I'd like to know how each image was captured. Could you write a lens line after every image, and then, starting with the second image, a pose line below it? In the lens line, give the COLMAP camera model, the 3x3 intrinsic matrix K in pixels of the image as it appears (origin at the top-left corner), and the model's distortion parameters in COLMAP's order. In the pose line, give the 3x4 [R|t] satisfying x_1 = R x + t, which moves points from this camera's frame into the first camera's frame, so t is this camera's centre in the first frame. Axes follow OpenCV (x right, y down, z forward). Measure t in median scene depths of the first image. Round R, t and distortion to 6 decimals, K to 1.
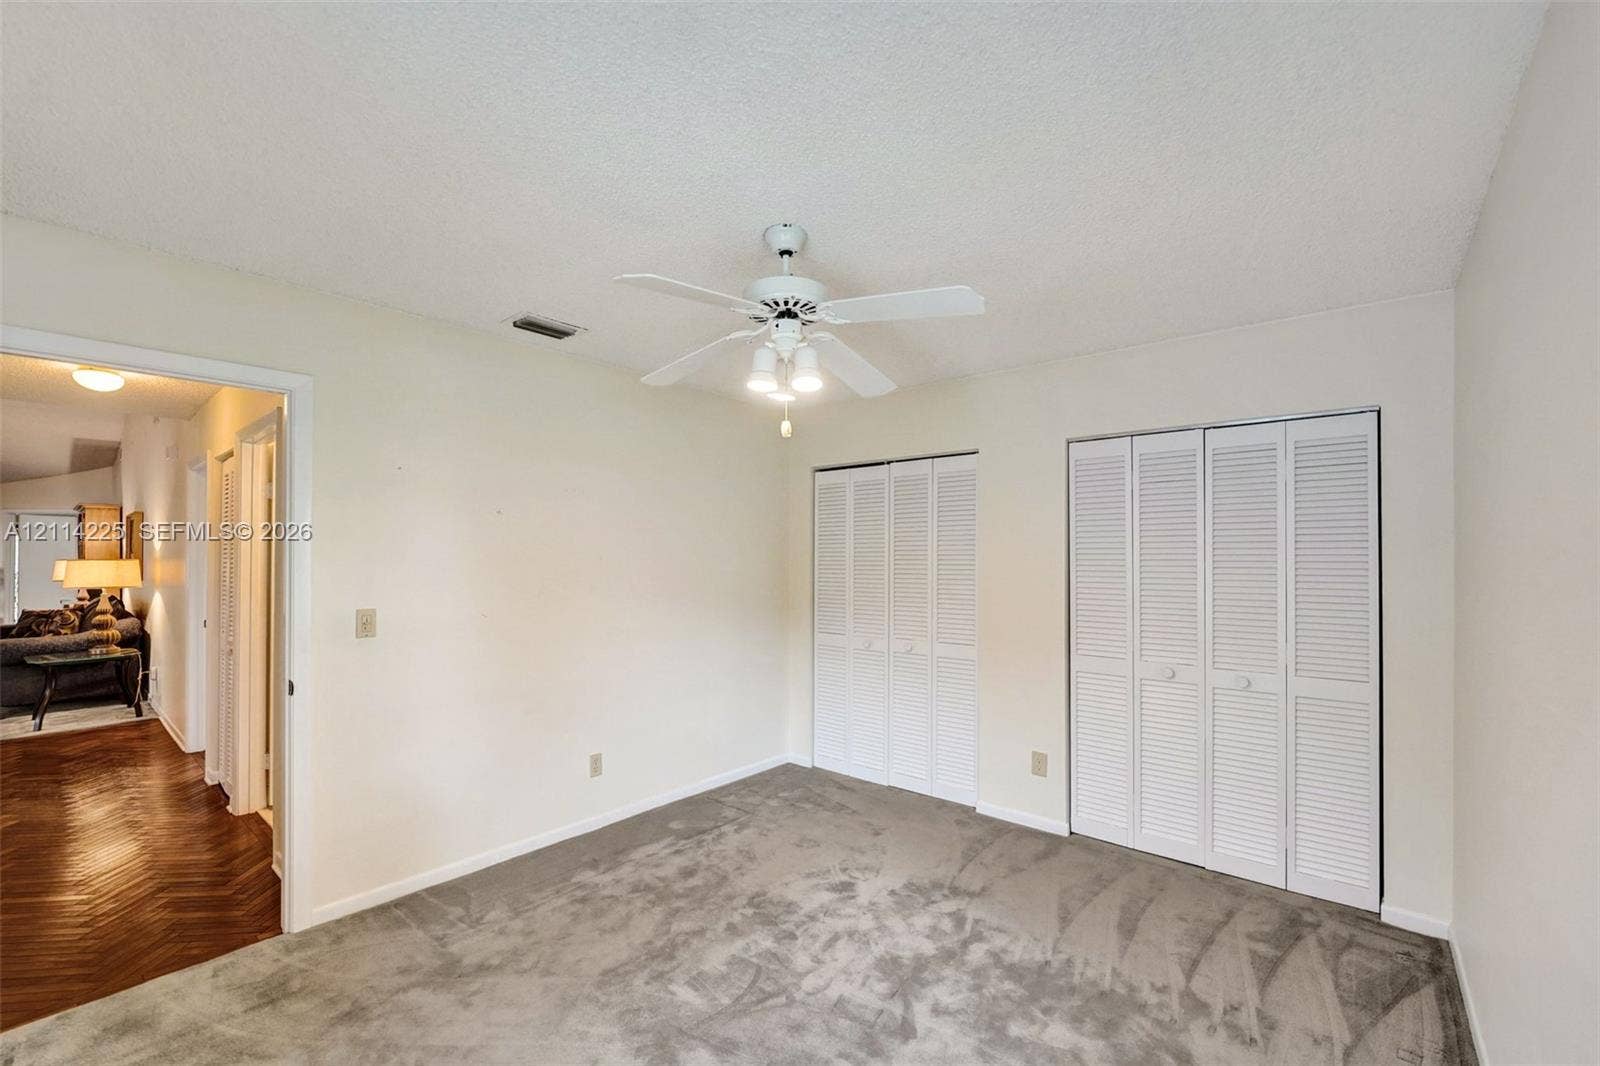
lens RADIAL K [[669.1, 0, 799.6], [0, 669.1, 548.5], [0, 0, 1]] dist [-0.008134, -0.000075]
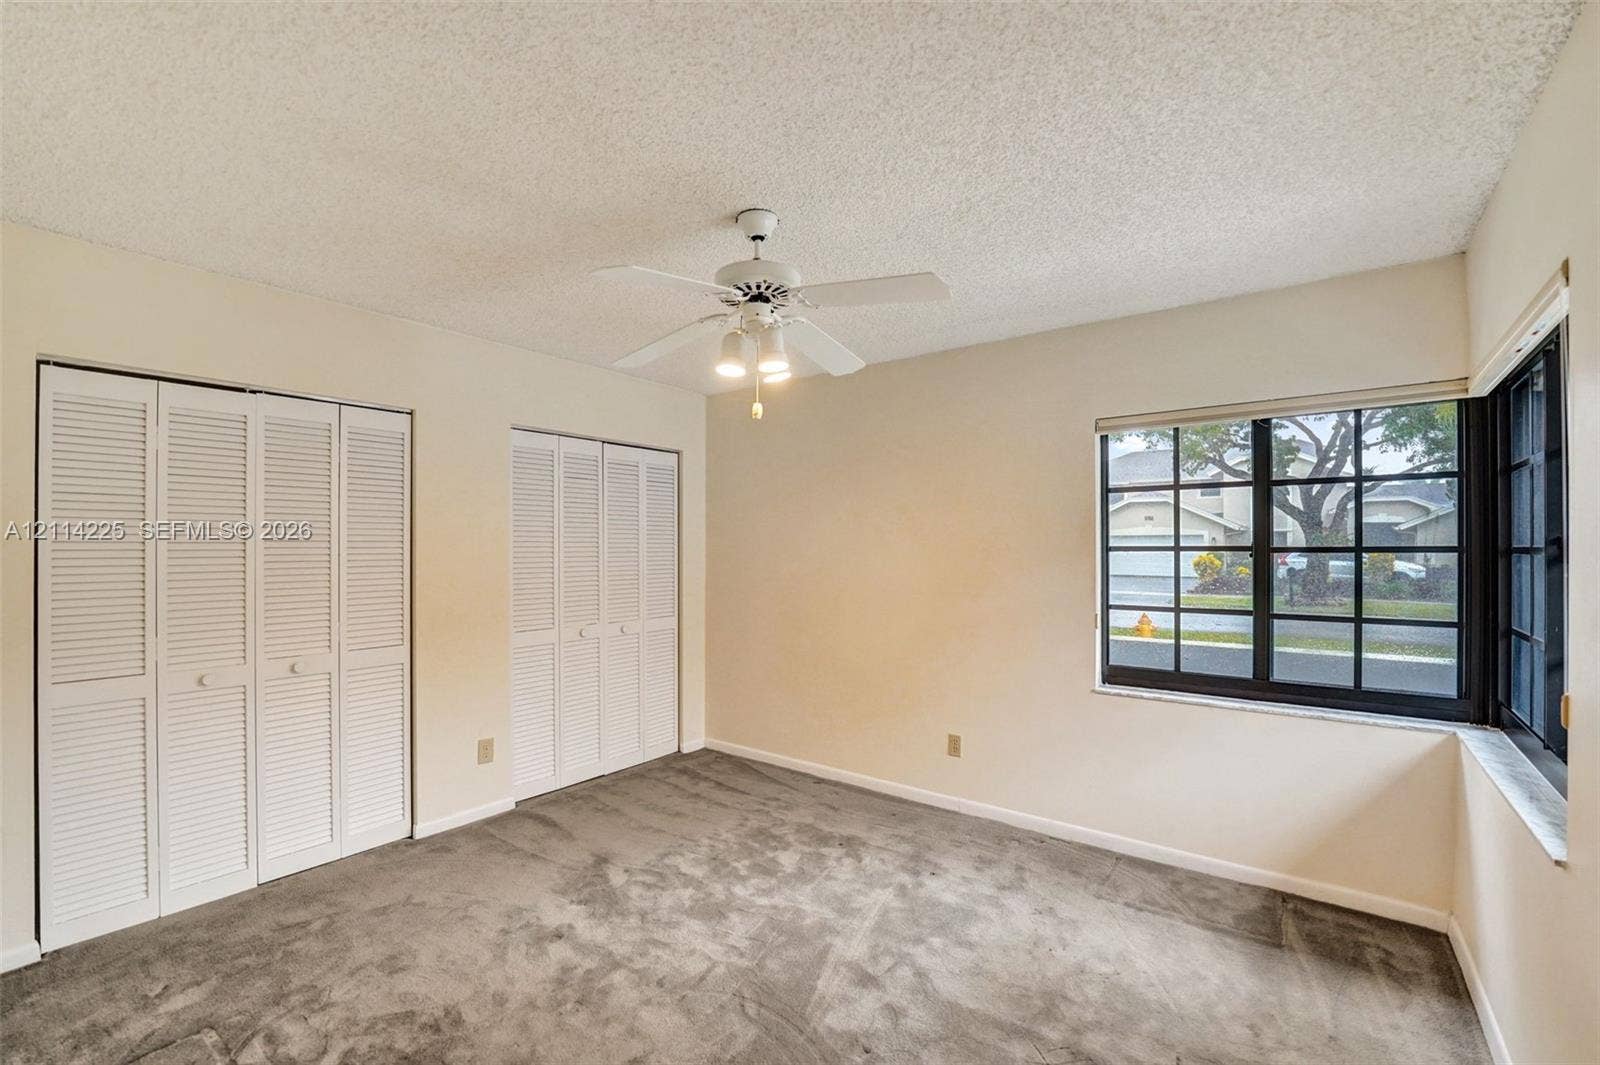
lens RADIAL K [[680.3, 0, 806.2], [0, 680.3, 529.2], [0, 0, 1]] dist [0.000543, -0.000035]
pose [[-0.040295, 0.011997, 0.999116, -0.845336], [-0.011646, 0.999854, -0.012476, 0.015458], [-0.999120, -0.012138, -0.040150, 0.765222]]
